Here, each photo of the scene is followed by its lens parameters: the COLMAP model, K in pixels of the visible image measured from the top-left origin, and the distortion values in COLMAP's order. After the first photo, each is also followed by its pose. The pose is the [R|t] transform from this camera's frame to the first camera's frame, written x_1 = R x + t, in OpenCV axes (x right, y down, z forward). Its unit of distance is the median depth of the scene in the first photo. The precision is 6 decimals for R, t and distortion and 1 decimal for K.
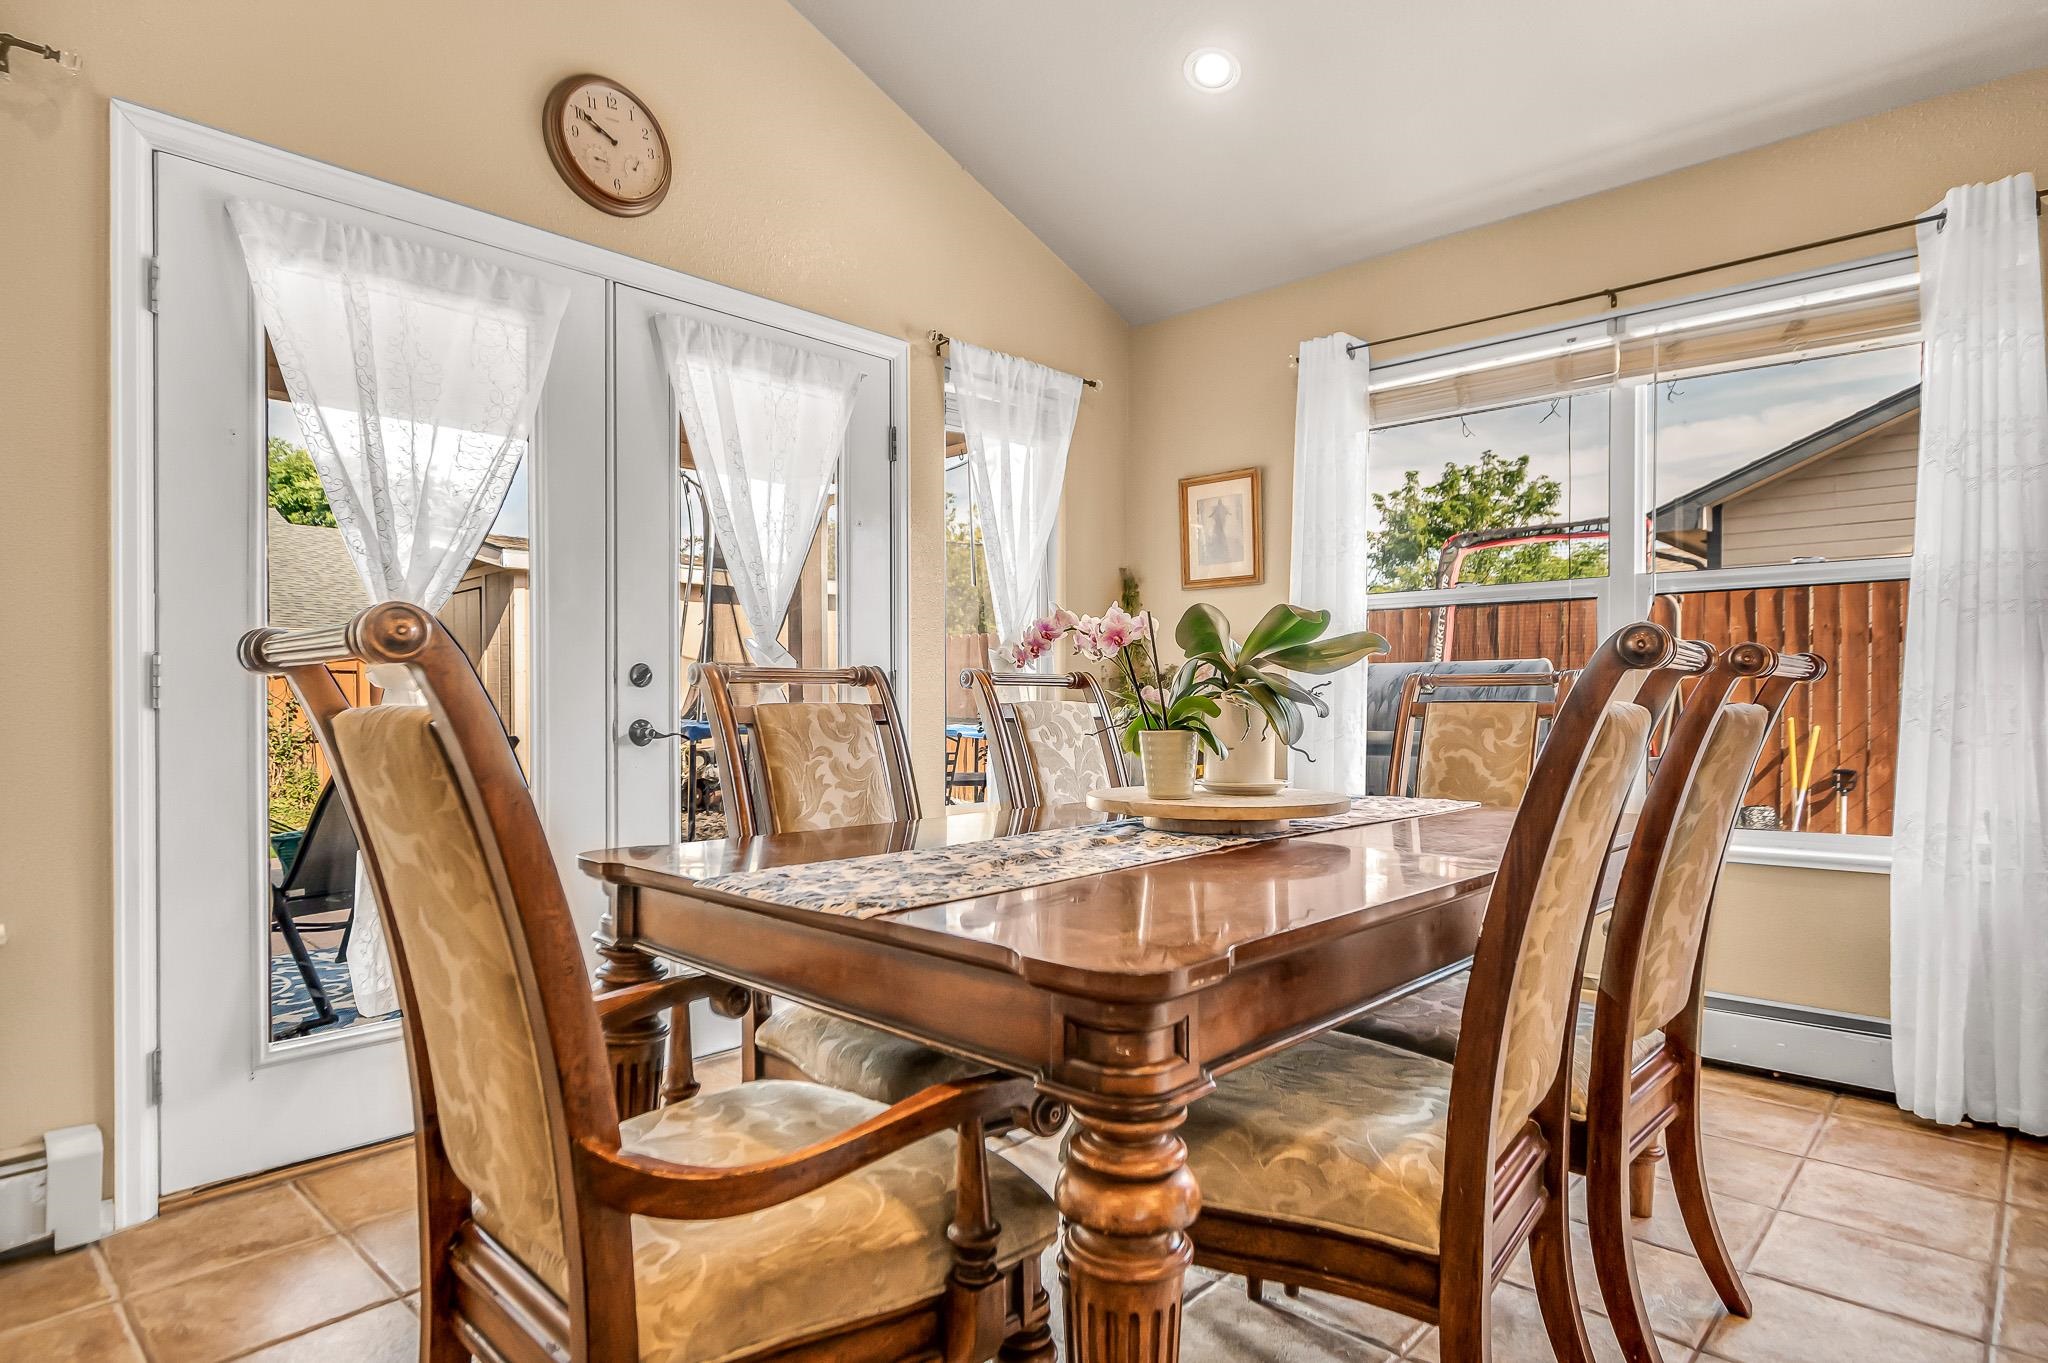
lens RADIAL K [[1119.6, 0, 1020.5], [0, 1119.6, 698.7], [0, 0, 1]] dist [-0.002486, -0.000178]
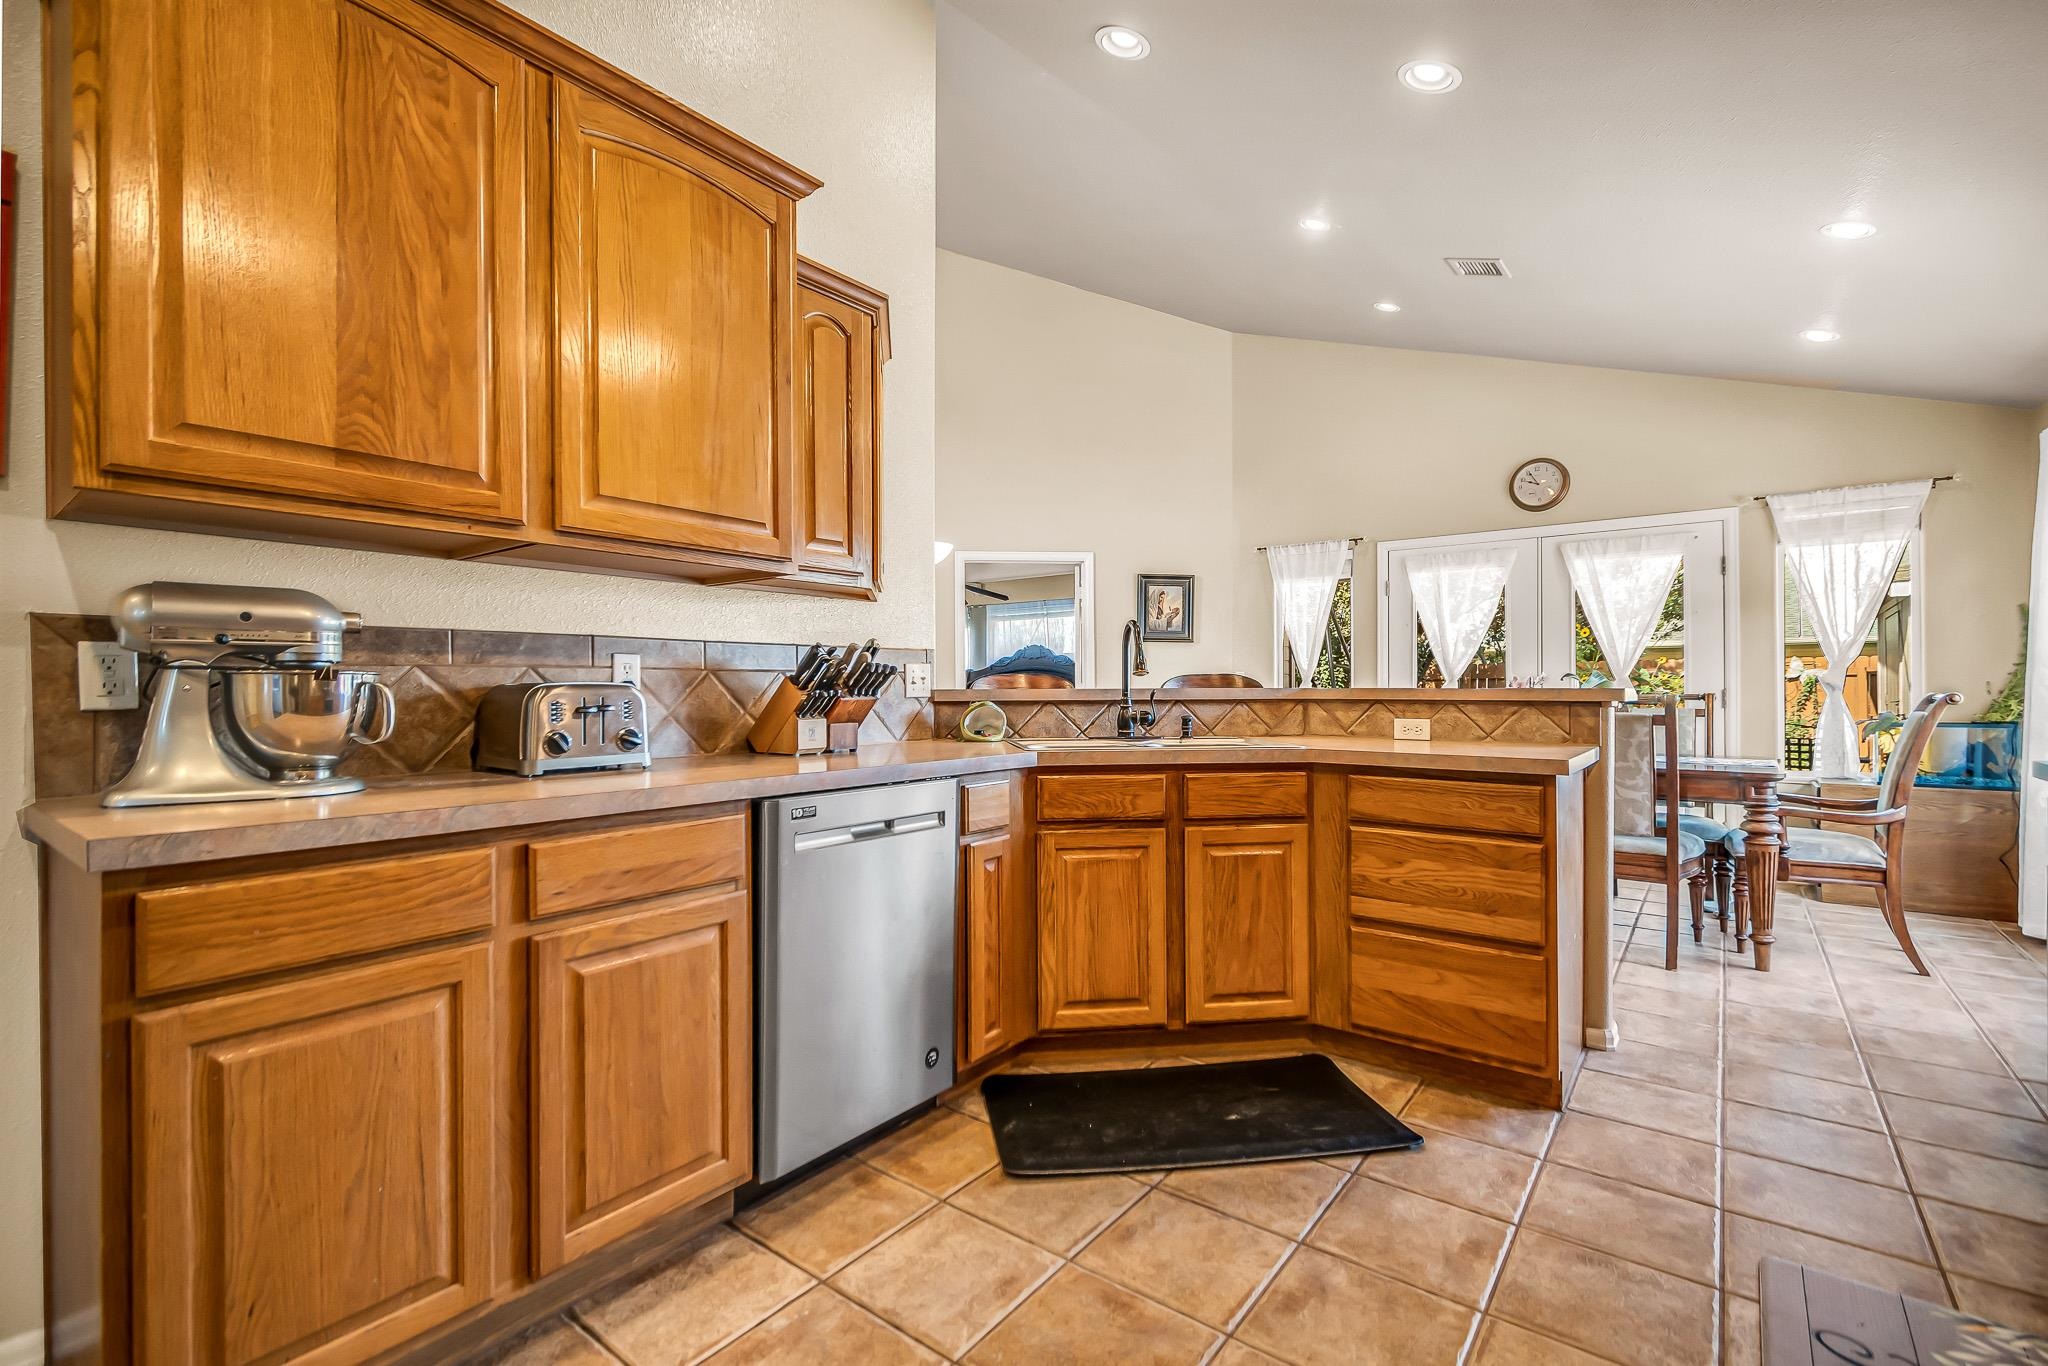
lens RADIAL K [[901.1, 0, 1024.0], [0, 901.1, 683.0], [0, 0, 1]] dist [0.001420, -0.000062]
pose [[0.098248, -0.005631, -0.995146, 1.583860], [-0.004670, 0.999970, -0.006119, -0.027873], [0.995151, 0.005249, 0.098219, -0.366992]]
